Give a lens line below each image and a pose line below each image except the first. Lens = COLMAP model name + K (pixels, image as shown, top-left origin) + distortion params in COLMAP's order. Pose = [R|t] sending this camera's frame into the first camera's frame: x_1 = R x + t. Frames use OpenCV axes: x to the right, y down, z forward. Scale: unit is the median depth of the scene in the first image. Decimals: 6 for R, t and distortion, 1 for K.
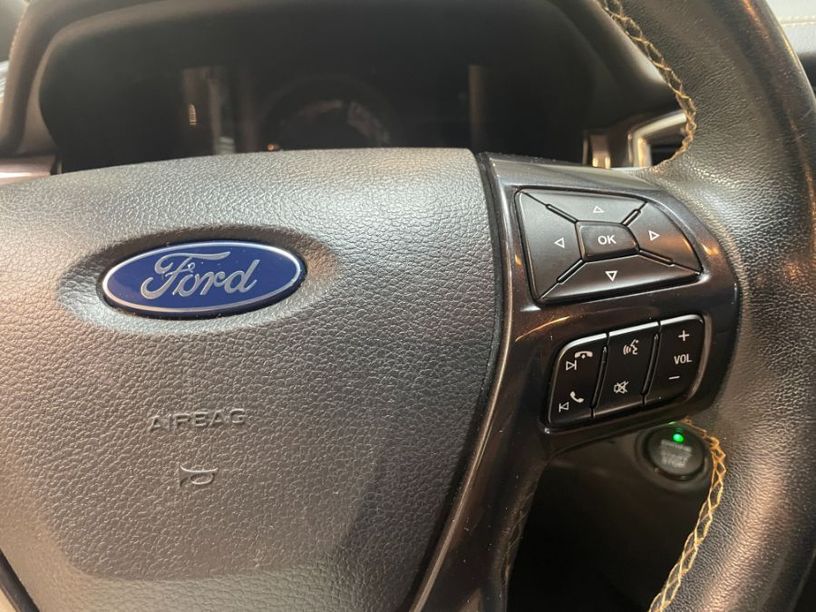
lens RADIAL K [[634.3, 0, 396.3], [0, 634.3, 285.1], [0, 0, 1]] dist [0.047293, -0.102669]
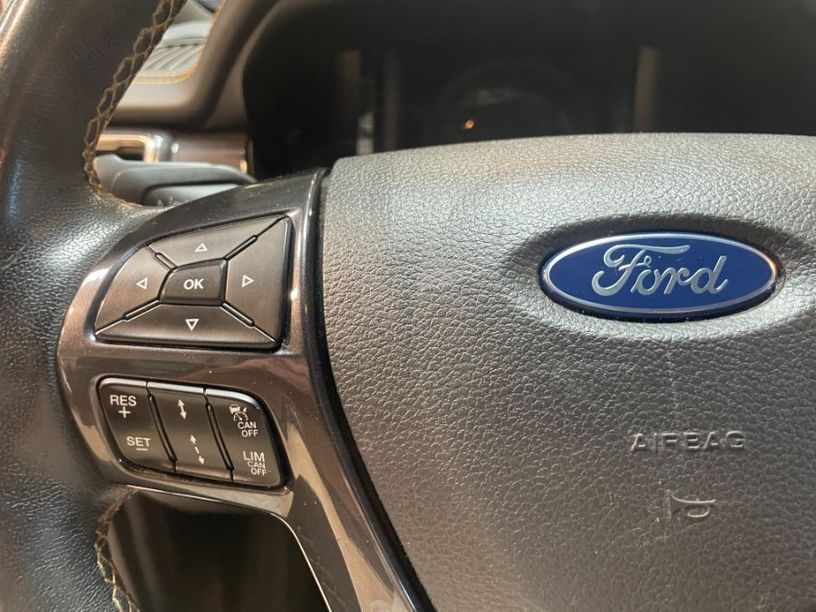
lens RADIAL K [[617.9, 0, 403.8], [0, 617.9, 302.7], [0, 0, 1]] dist [0.102392, -0.139874]
pose [[0.998799, 0.047755, -0.010923, -0.644825], [-0.047394, 0.998388, 0.031218, 0.017202], [0.012396, -0.030663, 0.999453, 0.152326]]
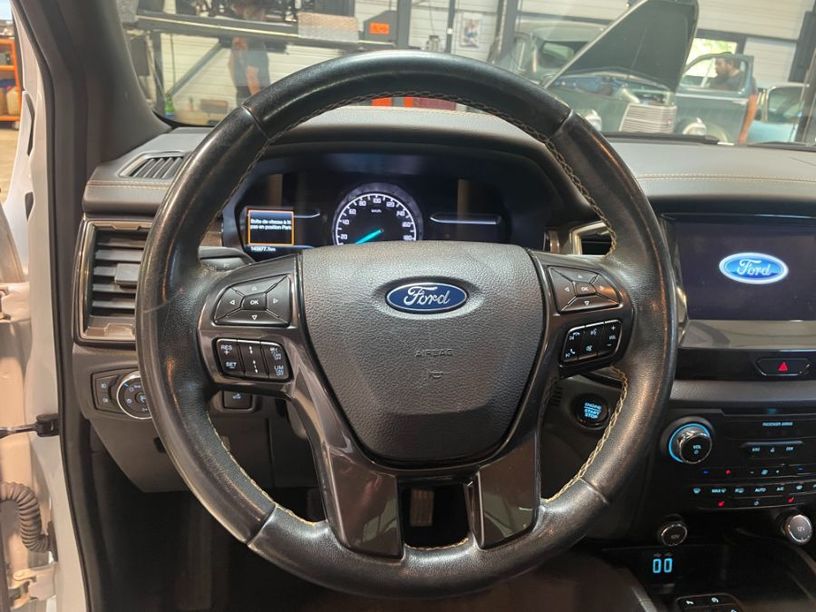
lens RADIAL K [[617.9, 0, 403.8], [0, 617.9, 302.7], [0, 0, 1]] dist [0.102392, -0.139874]
pose [[0.983808, 0.039867, 0.174737, -0.809757], [-0.031717, 0.998286, -0.049190, 0.128212], [-0.176398, 0.042852, 0.983386, -1.303464]]
